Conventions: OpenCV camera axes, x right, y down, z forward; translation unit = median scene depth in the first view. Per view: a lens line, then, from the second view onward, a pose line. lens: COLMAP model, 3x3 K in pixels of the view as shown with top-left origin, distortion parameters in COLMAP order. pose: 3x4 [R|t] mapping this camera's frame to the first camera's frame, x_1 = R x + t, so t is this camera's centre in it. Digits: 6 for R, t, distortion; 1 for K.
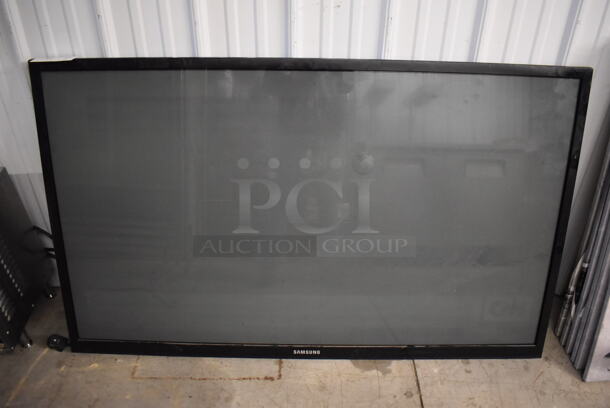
lens RADIAL K [[499.5, 0, 305.0], [0, 499.5, 204.0], [0, 0, 1]] dist [-0.086743, 0.000021]
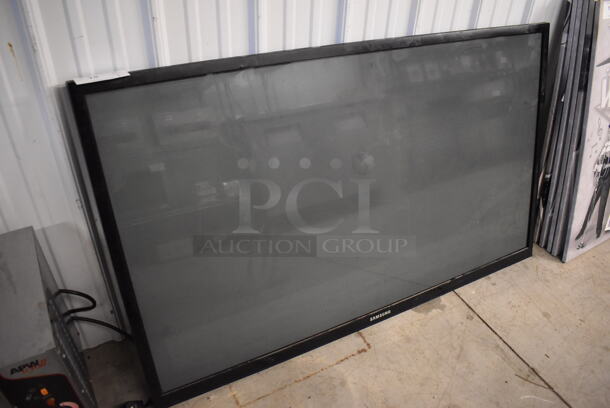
lens RADIAL K [[457.6, 0, 306.3], [0, 457.6, 203.6], [0, 0, 1]] dist [-0.070799, -0.002175]
pose [[0.885417, -0.257309, 0.387077, -0.475127], [0.249294, 0.965766, 0.071748, -0.050183], [-0.392287, 0.032969, 0.919252, 0.146792]]
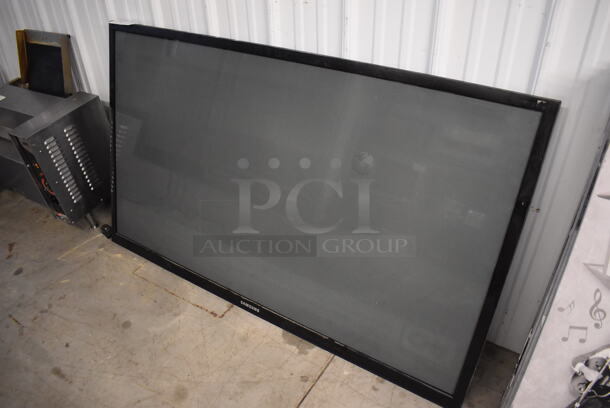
lens RADIAL K [[438.2, 0, 305.0], [0, 438.2, 204.0], [0, 0, 1]] dist [-0.065632, 0.001880]
pose [[0.857442, 0.286743, -0.427284, 0.489360], [-0.286052, 0.955839, 0.067420, -0.032305], [0.427747, 0.064417, 0.901600, 0.135552]]
